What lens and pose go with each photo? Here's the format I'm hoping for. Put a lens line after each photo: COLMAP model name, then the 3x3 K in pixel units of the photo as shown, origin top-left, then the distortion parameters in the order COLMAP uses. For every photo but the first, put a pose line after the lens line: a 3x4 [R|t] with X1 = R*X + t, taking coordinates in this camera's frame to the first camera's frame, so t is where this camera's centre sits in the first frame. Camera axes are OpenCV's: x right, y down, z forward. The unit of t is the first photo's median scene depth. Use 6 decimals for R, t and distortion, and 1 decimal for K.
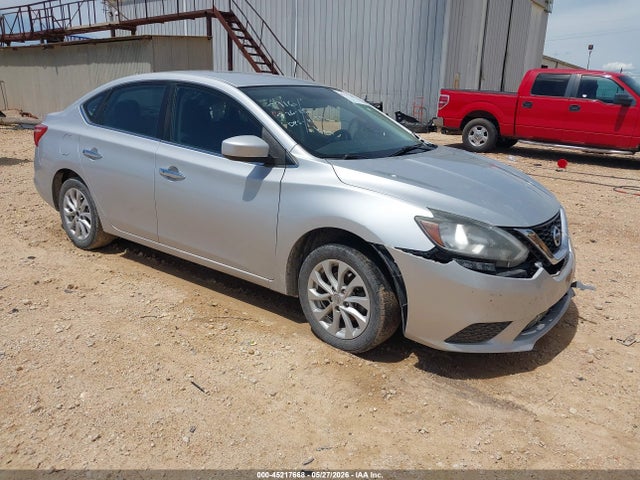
lens RADIAL K [[506.2, 0, 317.8], [0, 506.2, 242.3], [0, 0, 1]] dist [0.016291, -0.015982]
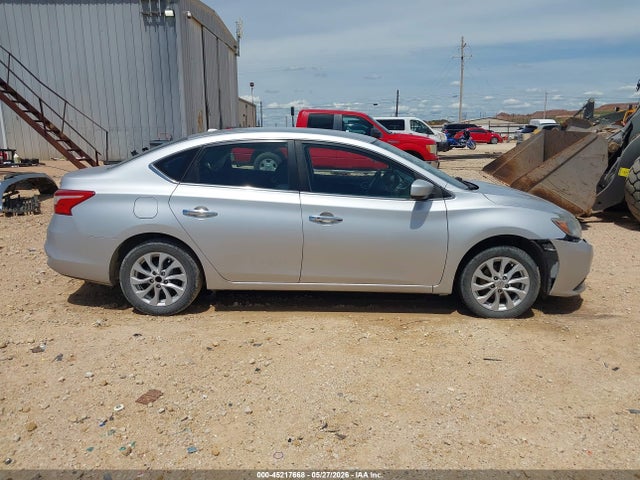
lens RADIAL K [[506.2, 0, 320.5], [0, 506.2, 241.6], [0, 0, 1]] dist [0.016291, -0.015982]
pose [[0.793704, -0.155017, 0.588221, -1.119983], [0.189379, 0.981899, 0.003230, -0.101629], [-0.578074, 0.108833, 0.808694, 0.094736]]
